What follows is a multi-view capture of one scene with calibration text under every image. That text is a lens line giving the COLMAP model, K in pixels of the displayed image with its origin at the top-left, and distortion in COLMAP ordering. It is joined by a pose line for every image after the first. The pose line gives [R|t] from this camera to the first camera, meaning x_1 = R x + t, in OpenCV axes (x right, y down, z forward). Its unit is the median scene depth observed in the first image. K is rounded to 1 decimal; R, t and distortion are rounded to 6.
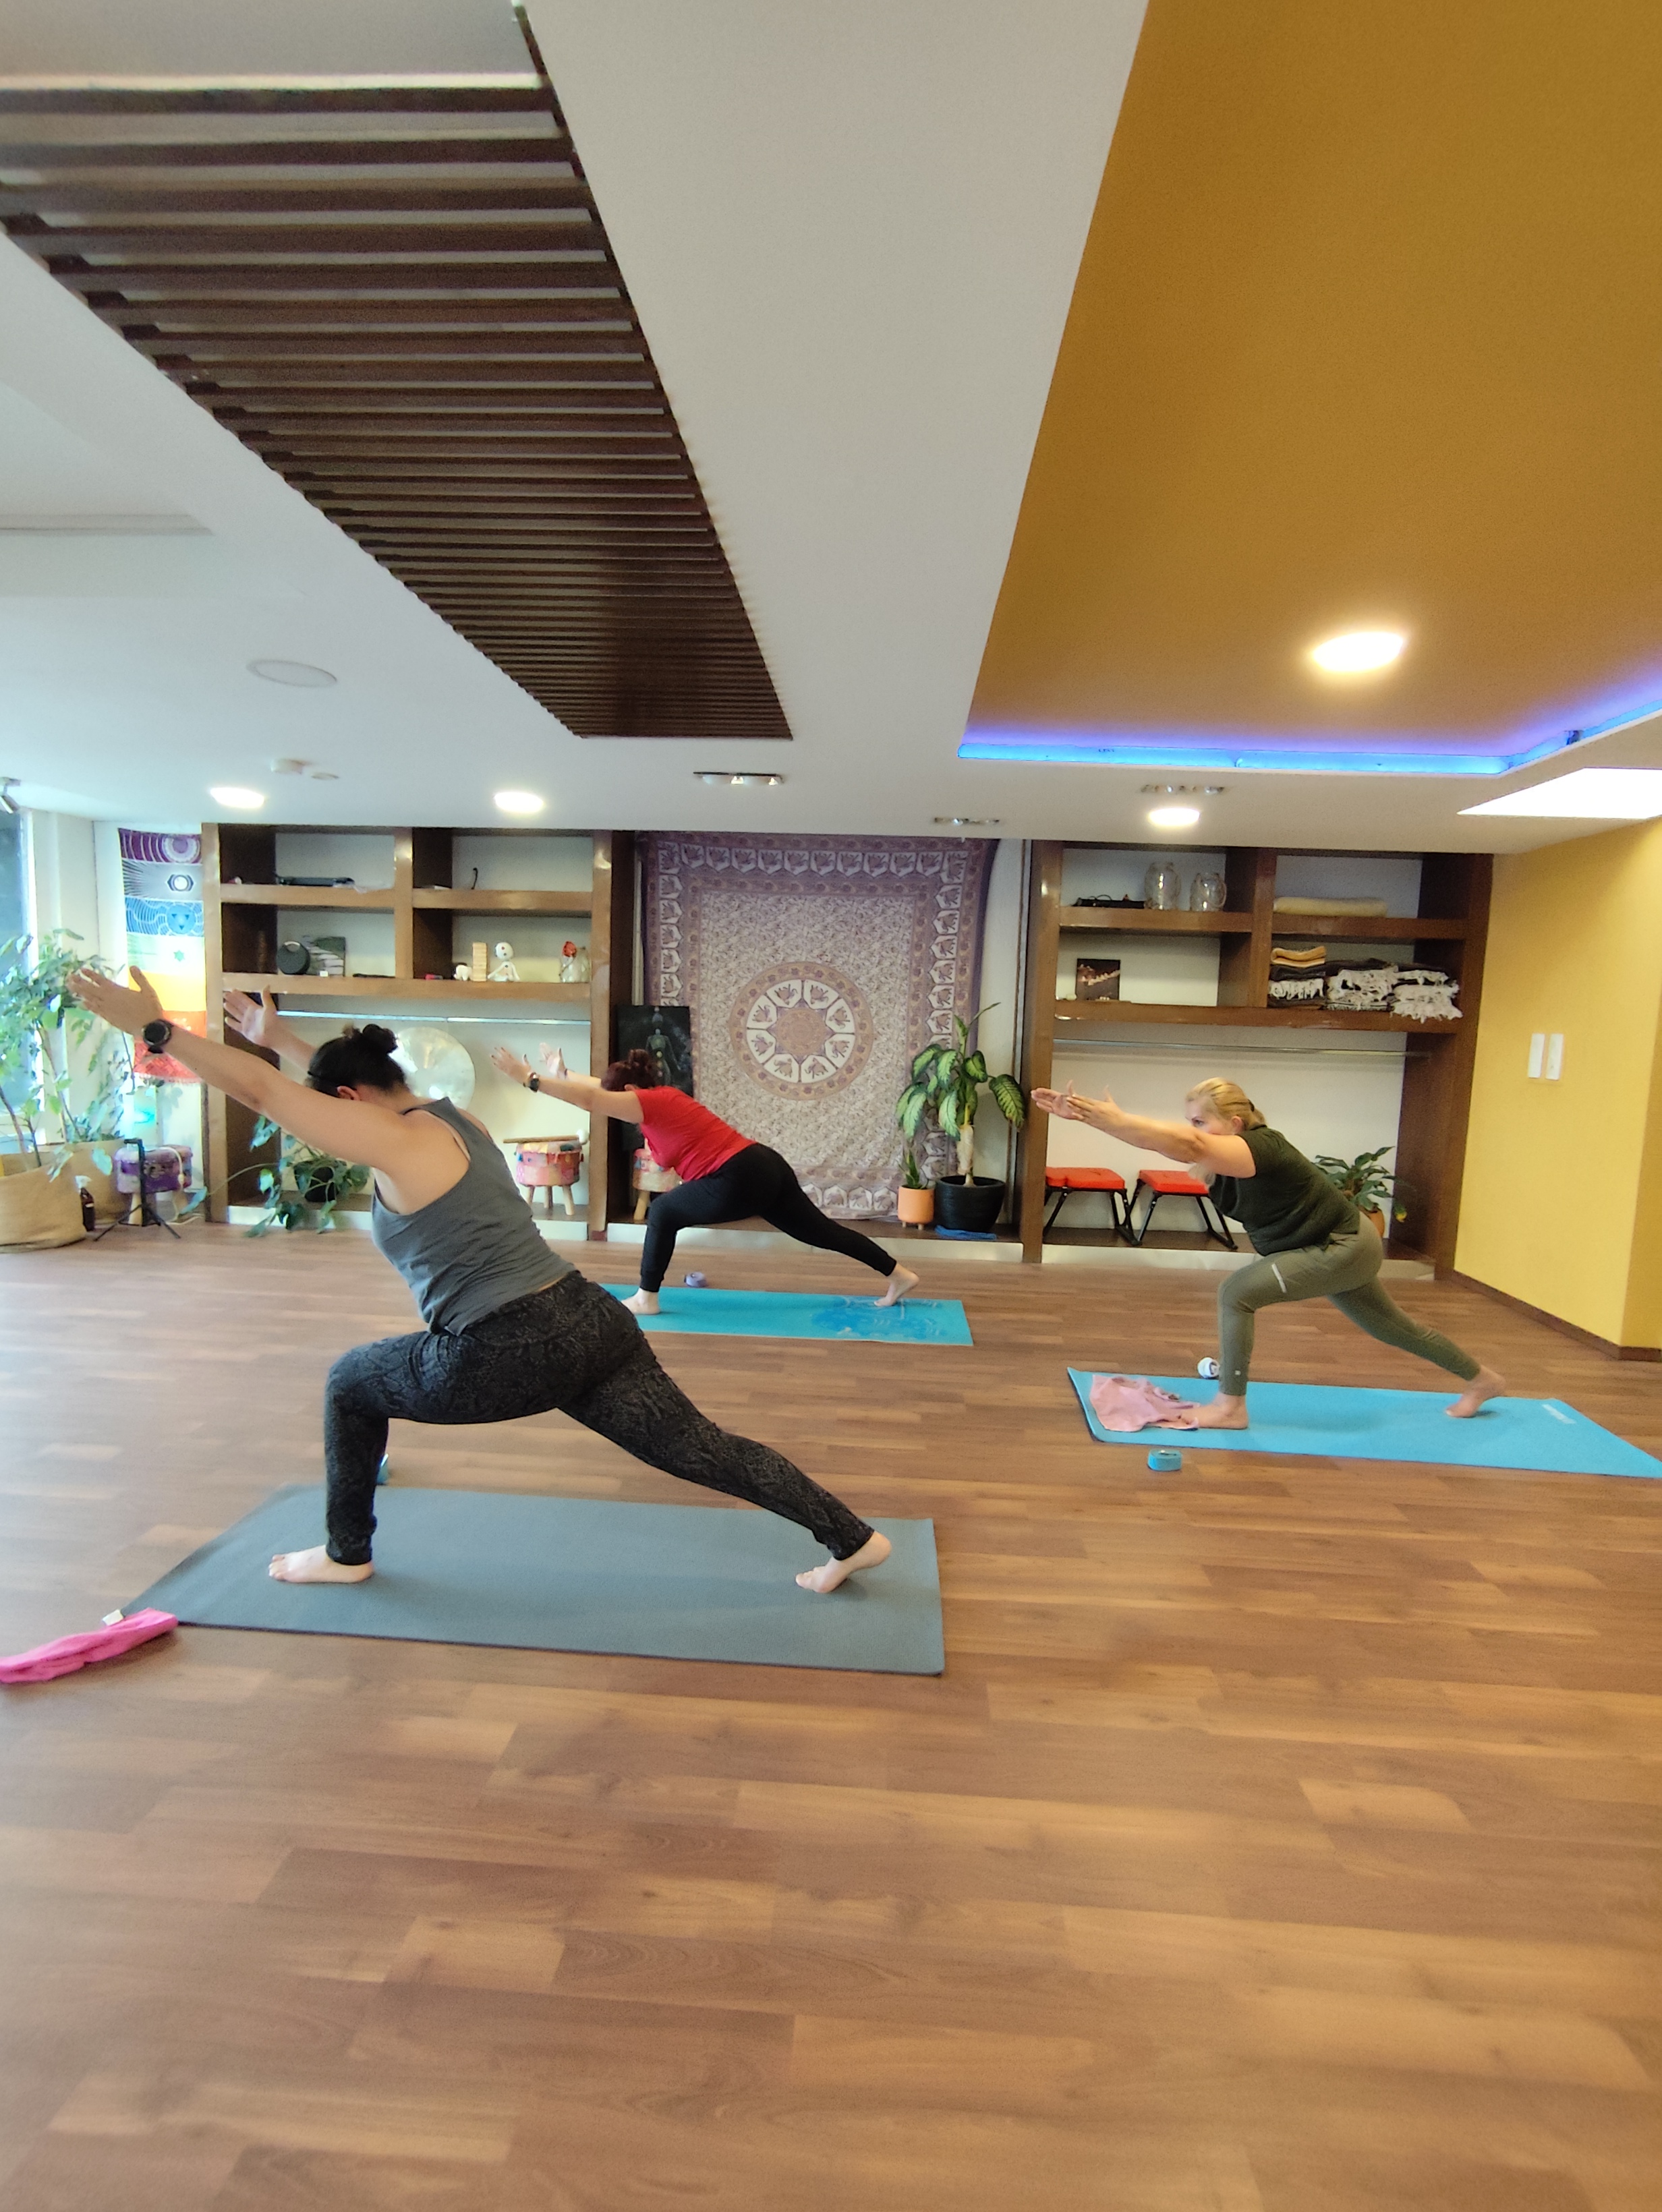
lens RADIAL K [[1019.5, 0, 831.0], [0, 1019.5, 1106.0], [0, 0, 1]] dist [0.000198, 0.000255]
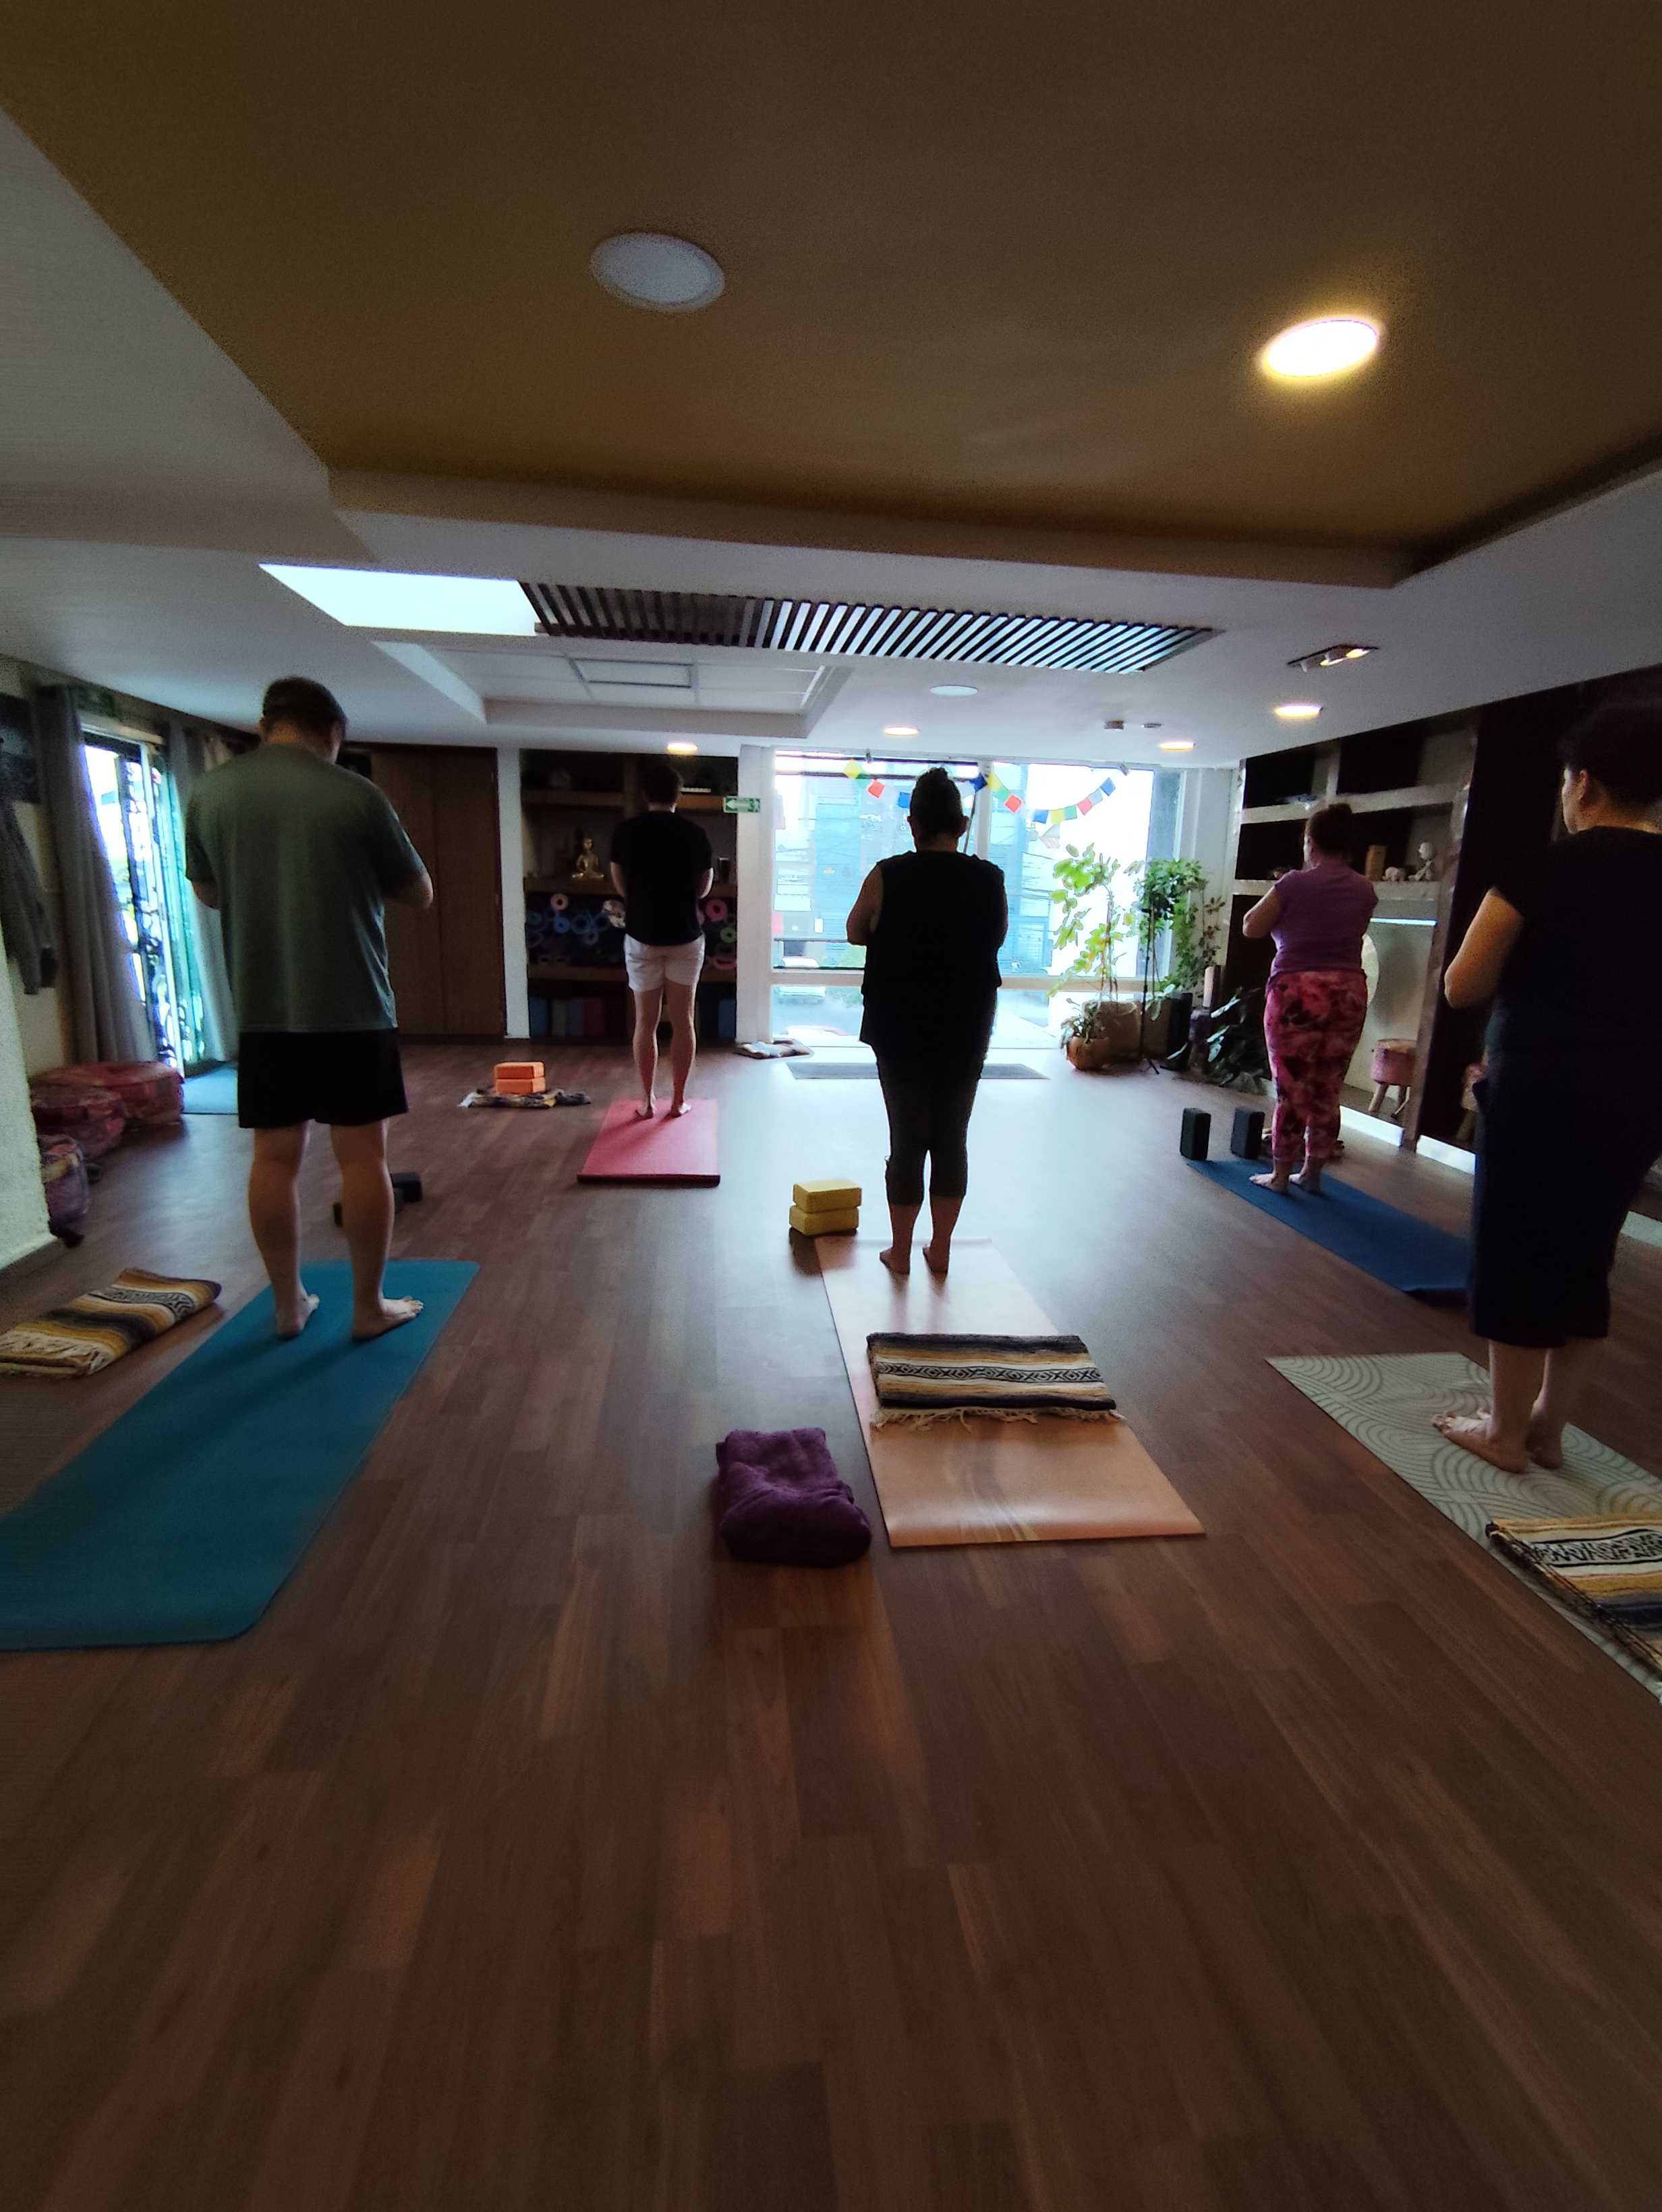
lens RADIAL K [[1019.5, 0, 831.0], [0, 1019.5, 1106.0], [0, 0, 1]] dist [0.000198, 0.000255]
pose [[0.174584, 0.189426, -0.966250, 0.619269], [-0.120407, 0.978063, 0.169987, -0.007873], [0.977253, 0.086667, 0.193562, 0.278010]]
